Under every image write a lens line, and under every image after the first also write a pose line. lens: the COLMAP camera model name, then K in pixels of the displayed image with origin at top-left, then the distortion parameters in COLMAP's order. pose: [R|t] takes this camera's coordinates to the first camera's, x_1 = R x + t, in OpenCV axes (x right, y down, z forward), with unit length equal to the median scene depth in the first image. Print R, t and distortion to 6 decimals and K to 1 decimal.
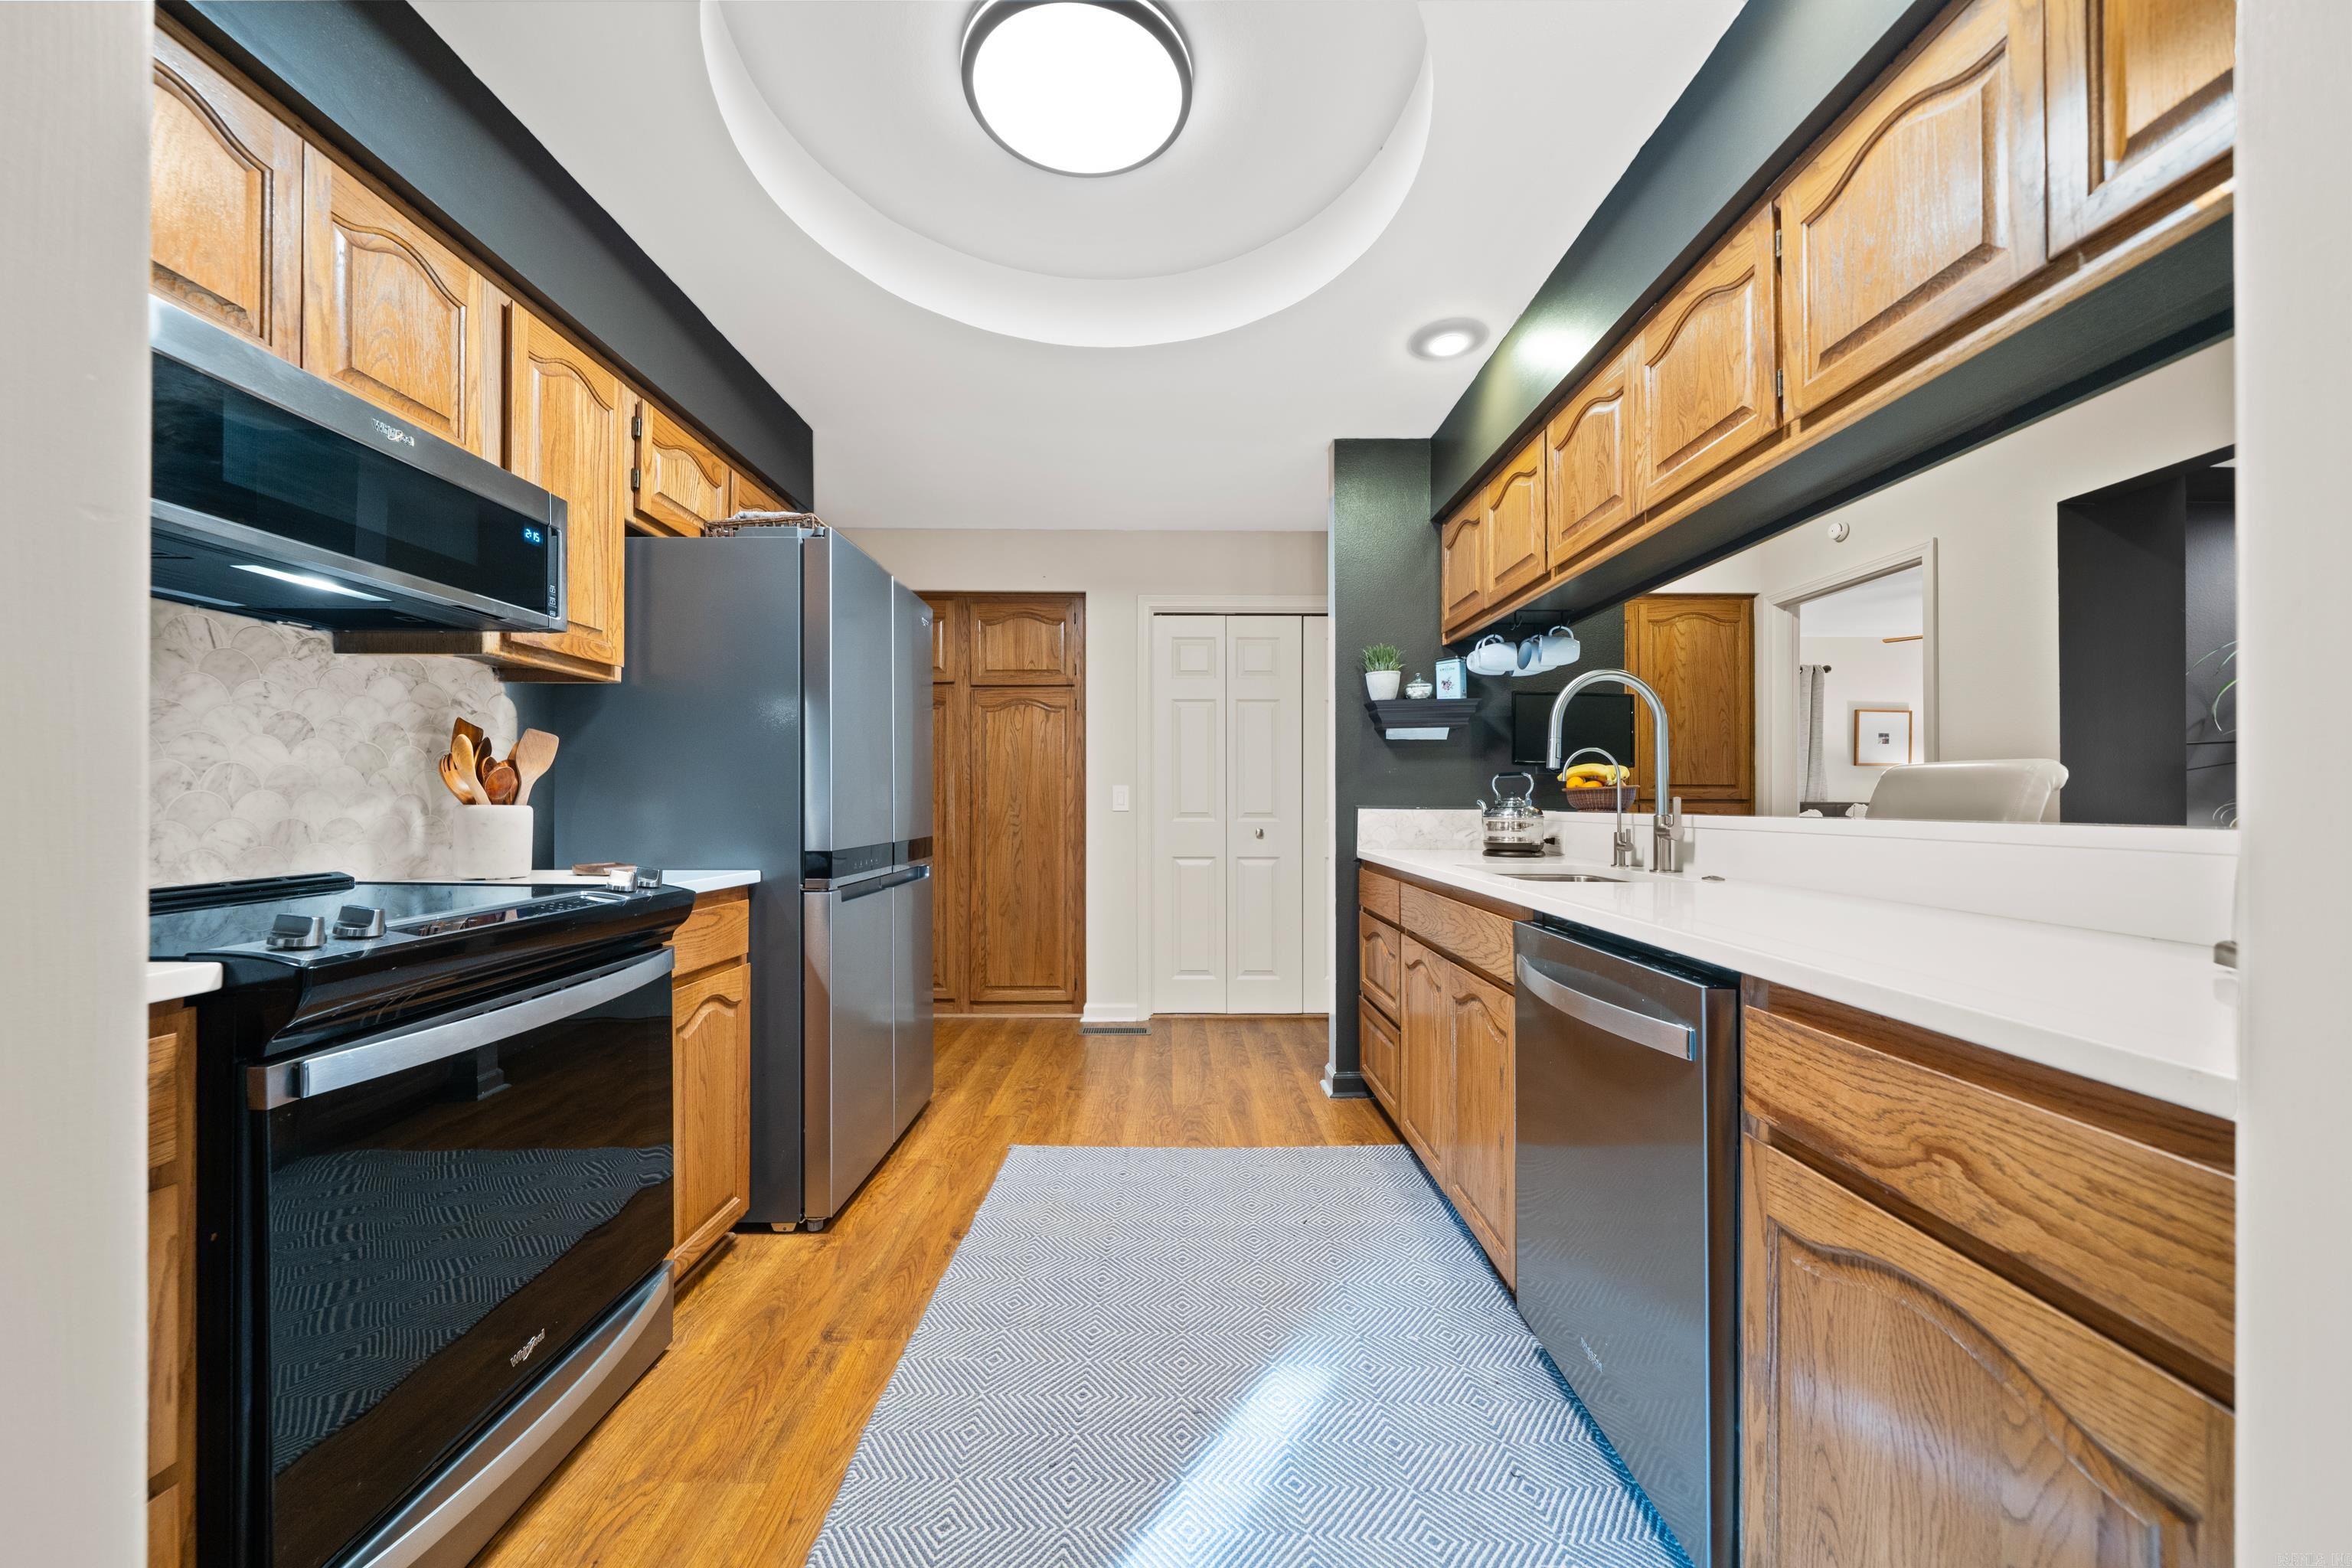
lens RADIAL K [[841.6, 0, 1165.7], [0, 841.6, 796.4], [0, 0, 1]] dist [-0.008106, 0.000080]
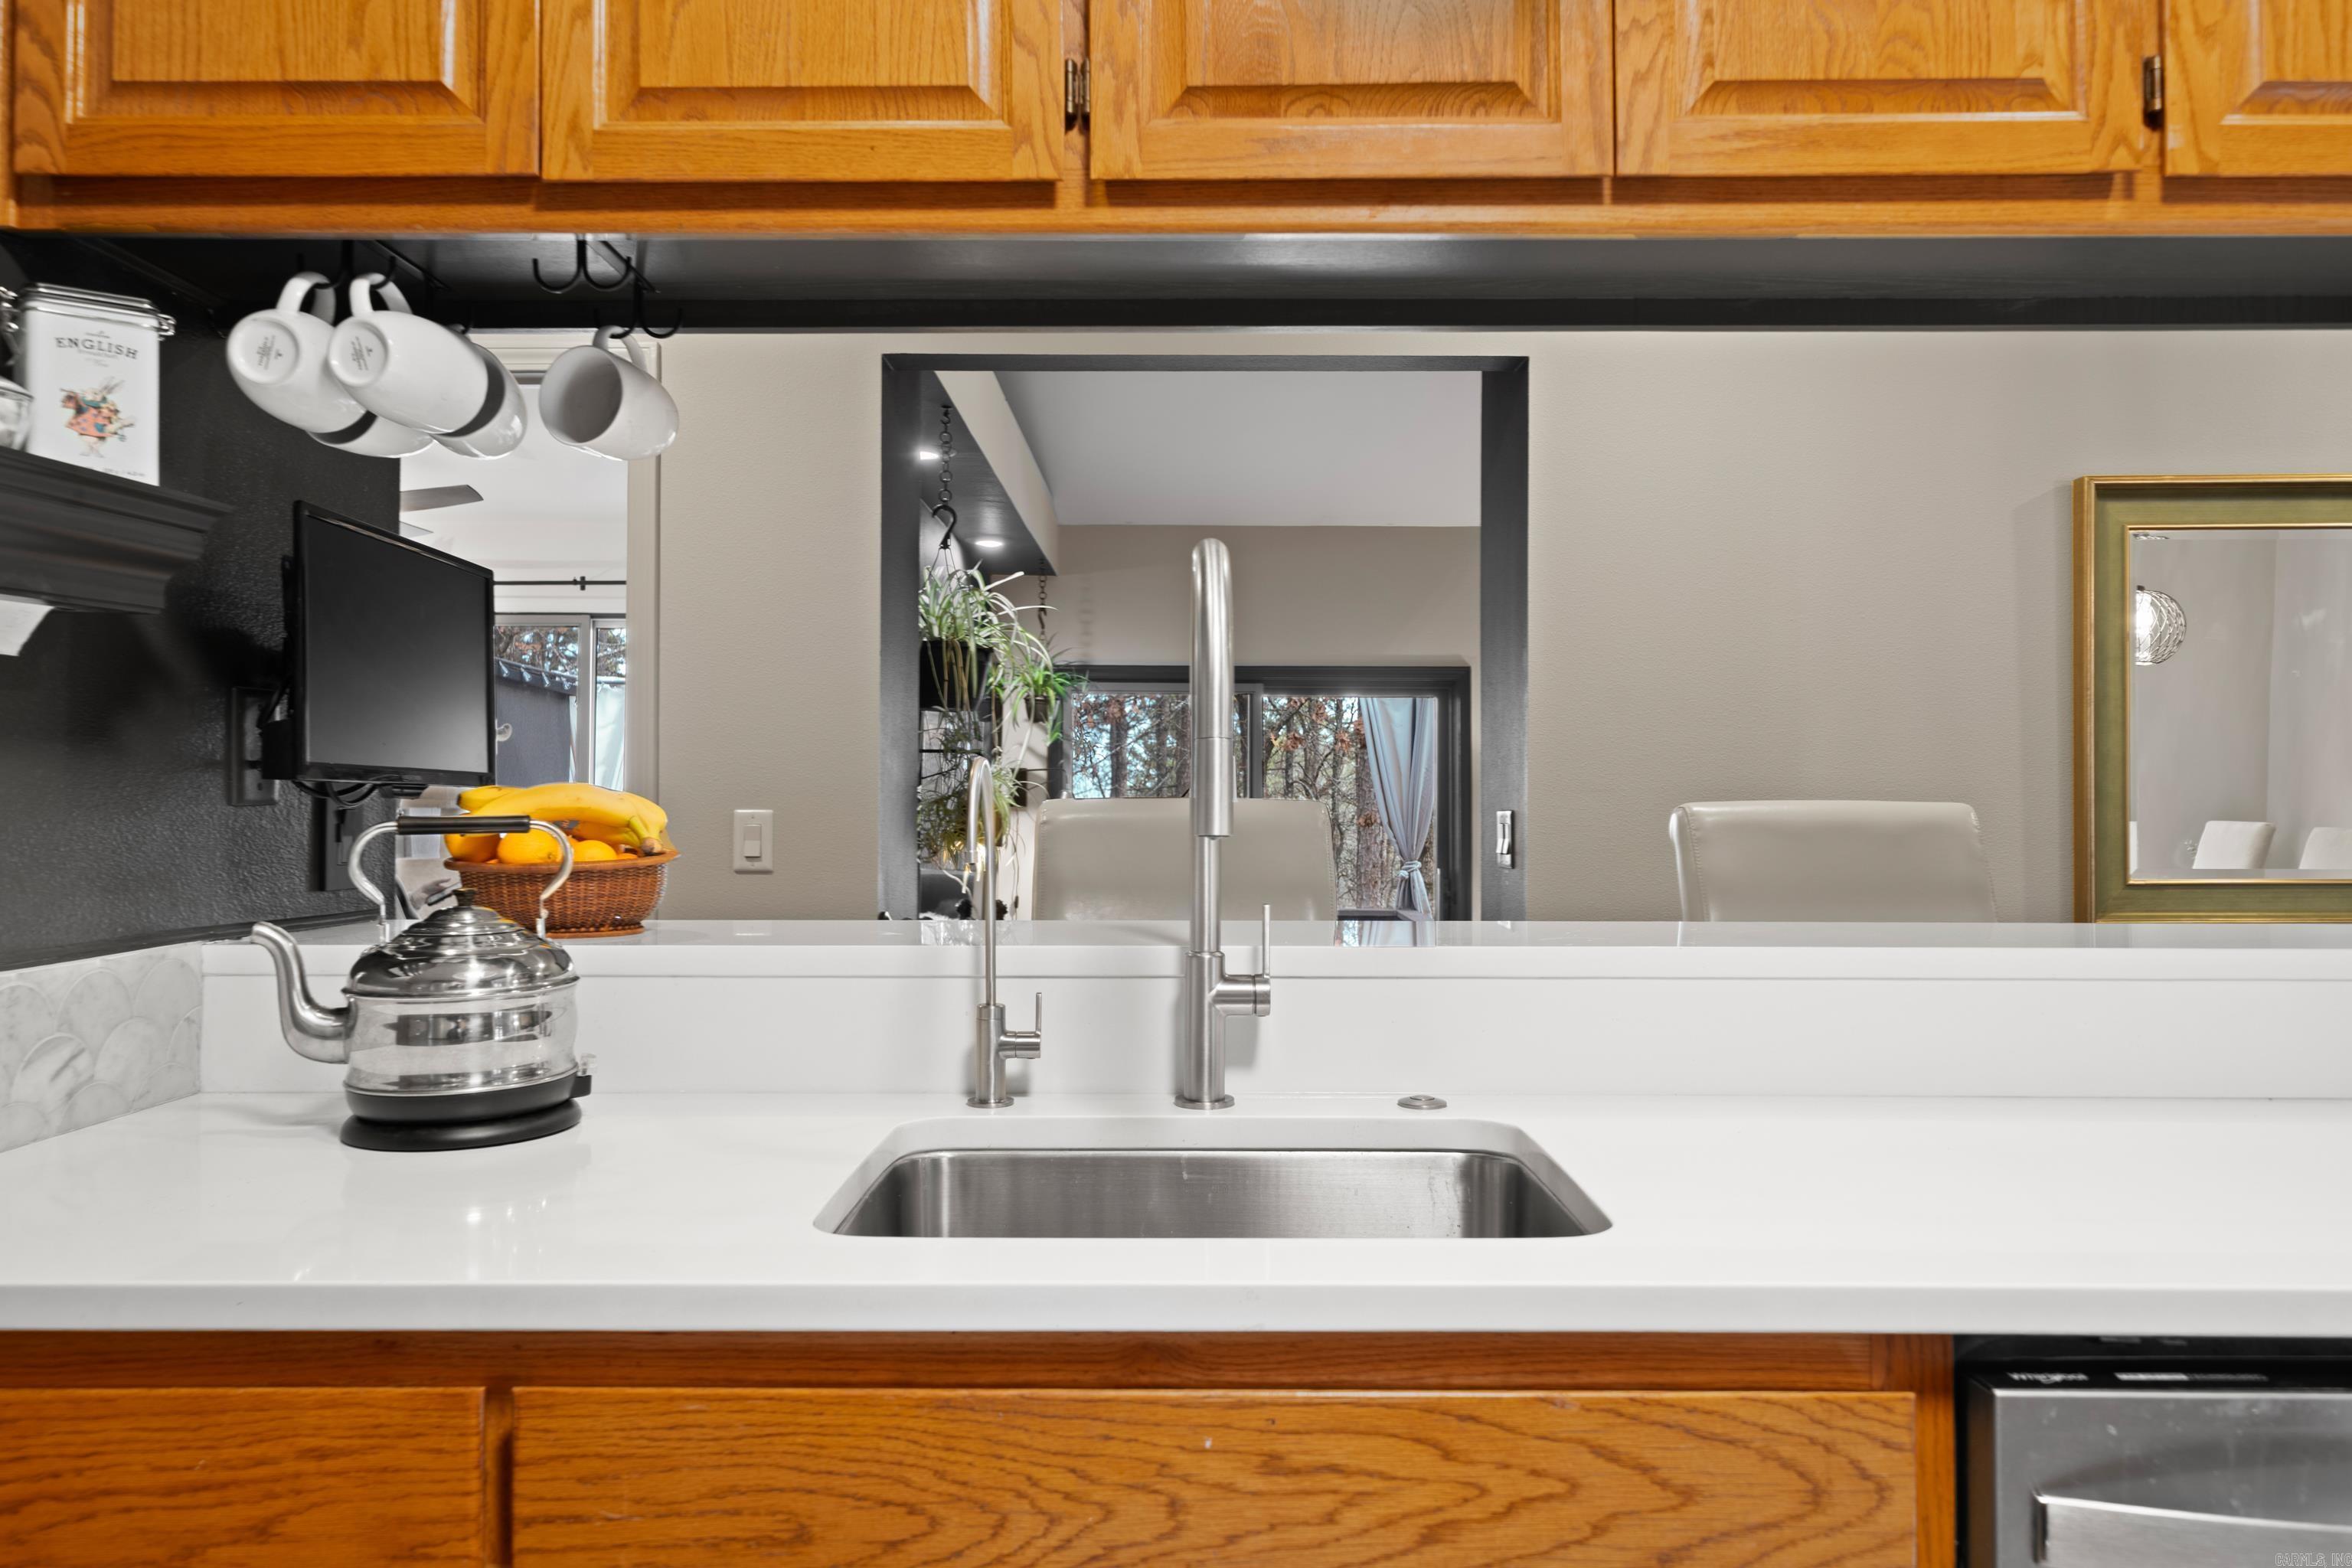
lens RADIAL K [[1615.8, 0, 1176.0], [0, 1615.8, 784.0], [0, 0, 1]] dist [0.006654, -0.000393]
pose [[0.002769, -0.006106, 0.999978, -0.129346], [-0.009671, 0.999934, 0.006133, -0.059357], [-0.999949, -0.009688, 0.002710, 1.003872]]
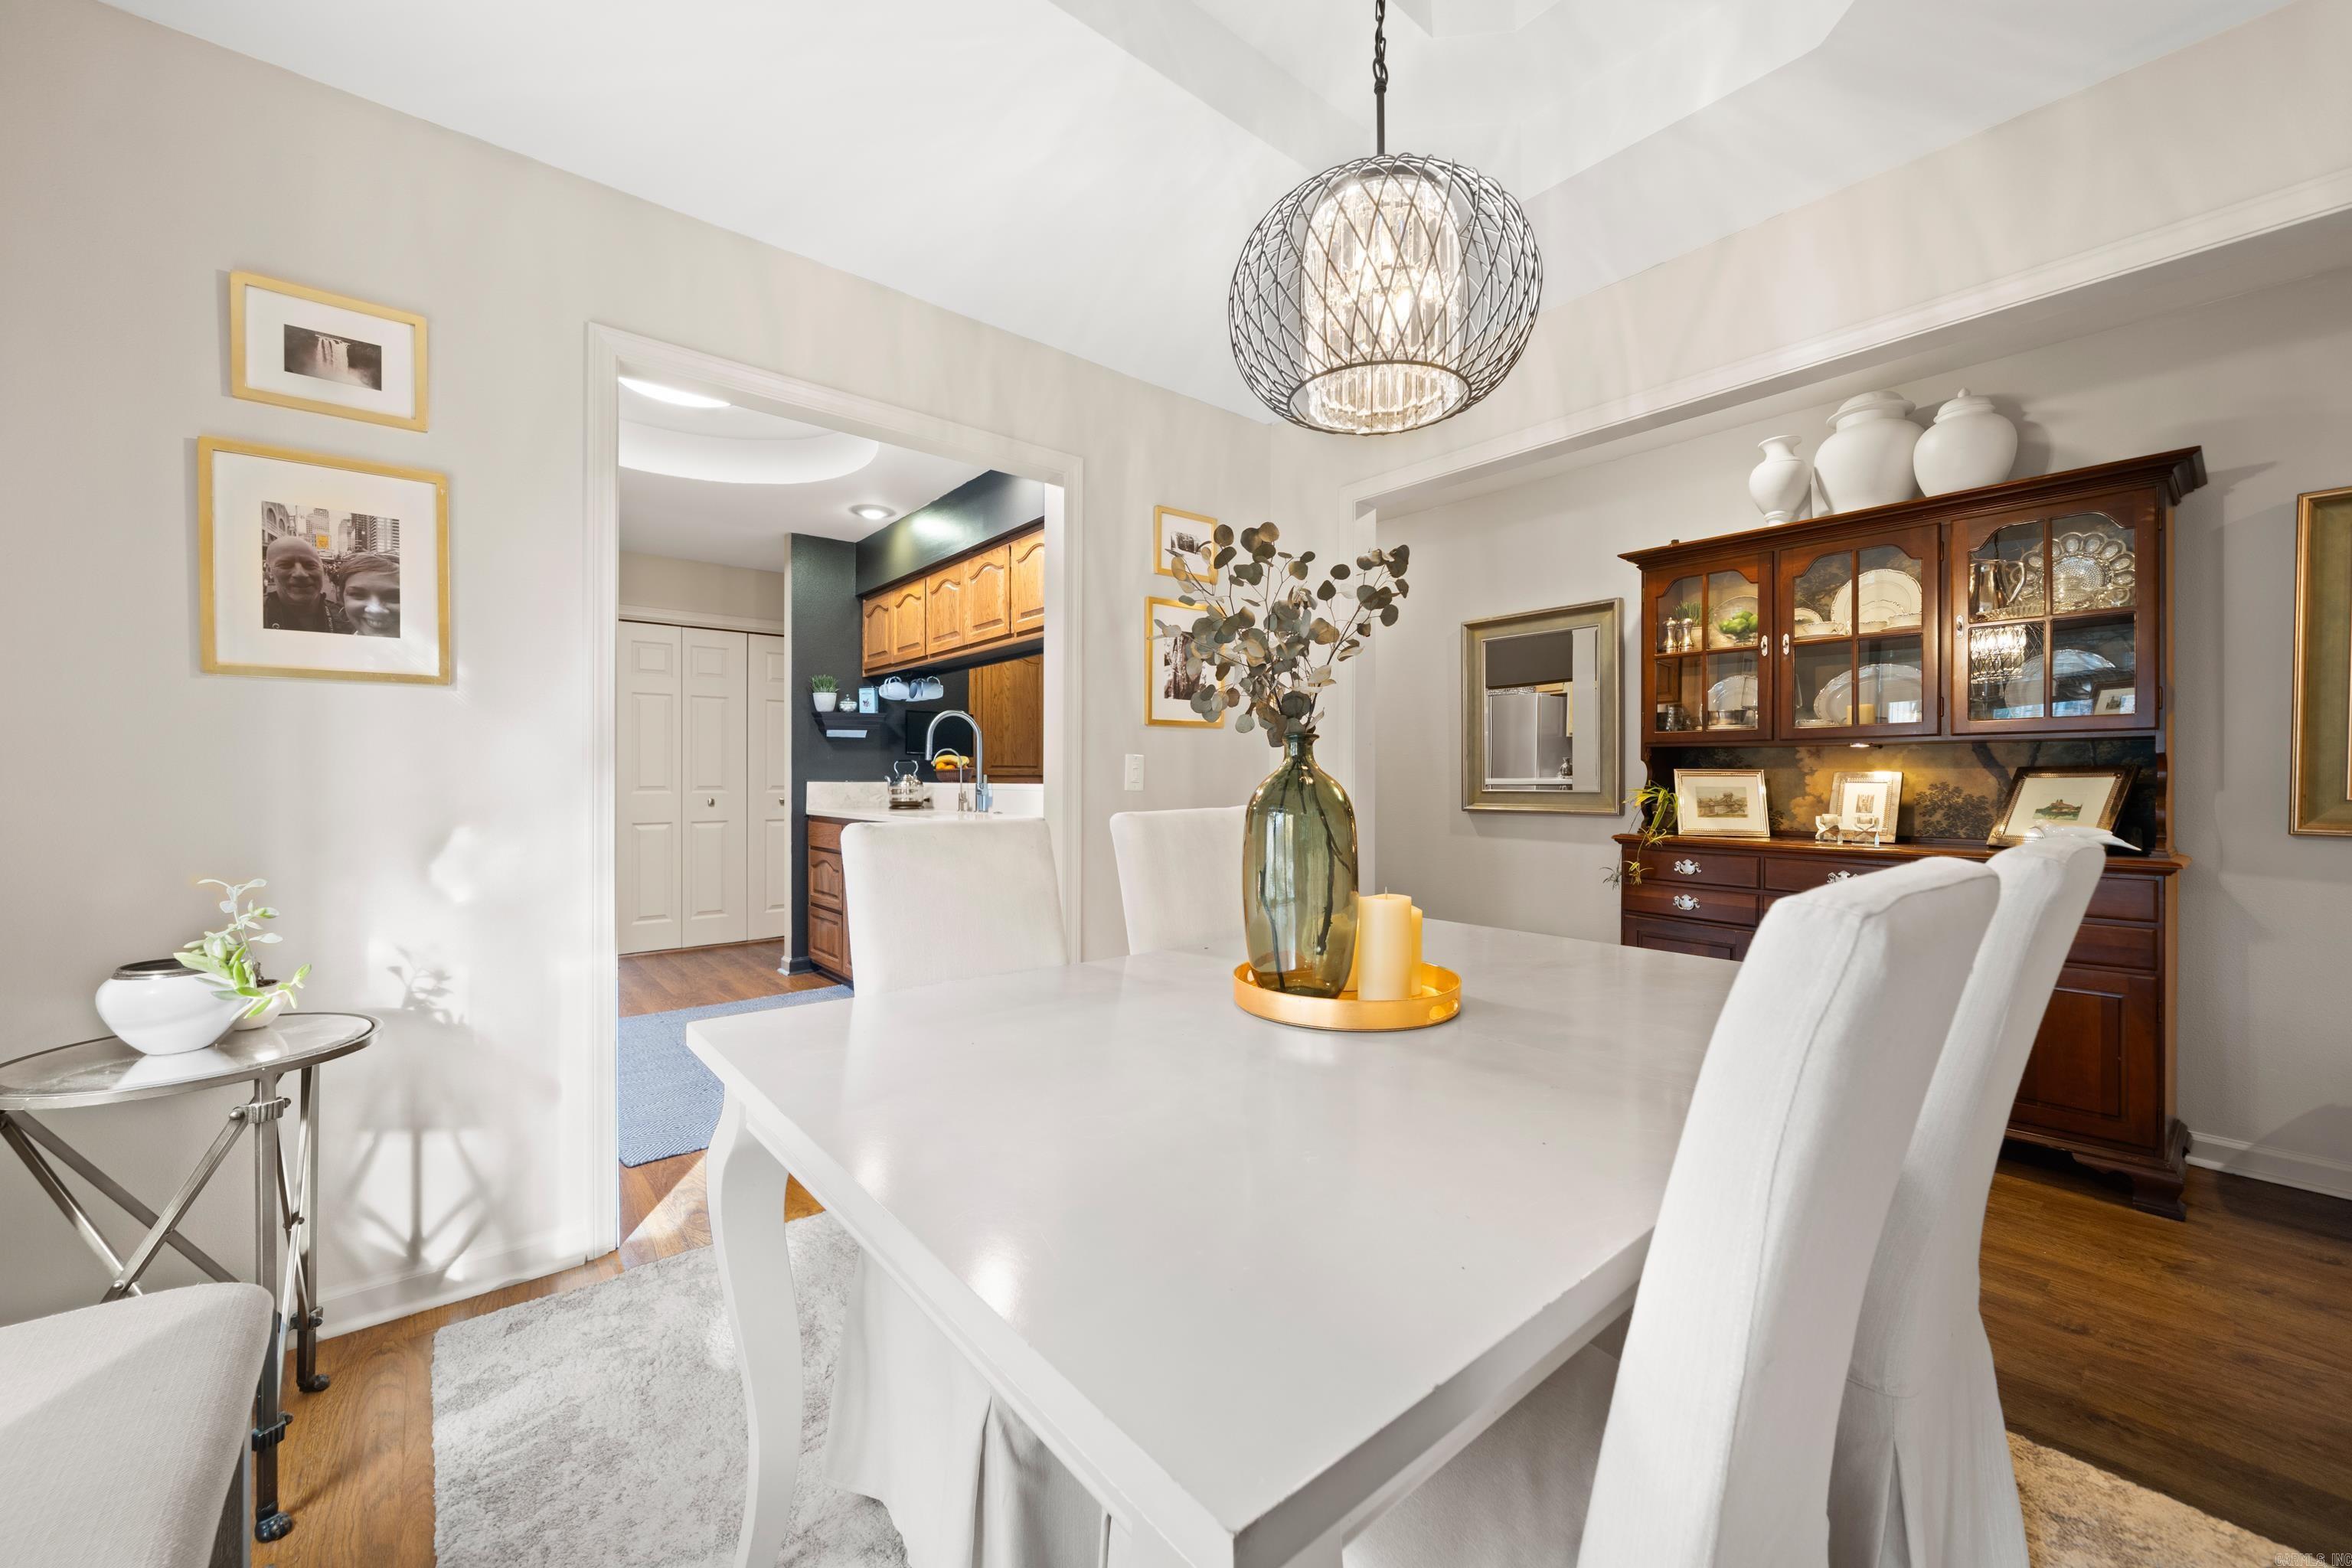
lens RADIAL K [[911.5, 0, 1172.3], [0, 911.5, 774.7], [0, 0, 1]] dist [-0.001999, -0.000072]
pose [[0.771221, -0.000589, 0.636567, -0.441011], [-0.002229, 0.999991, 0.003626, -0.008093], [-0.636563, -0.004215, 0.771213, -0.974670]]
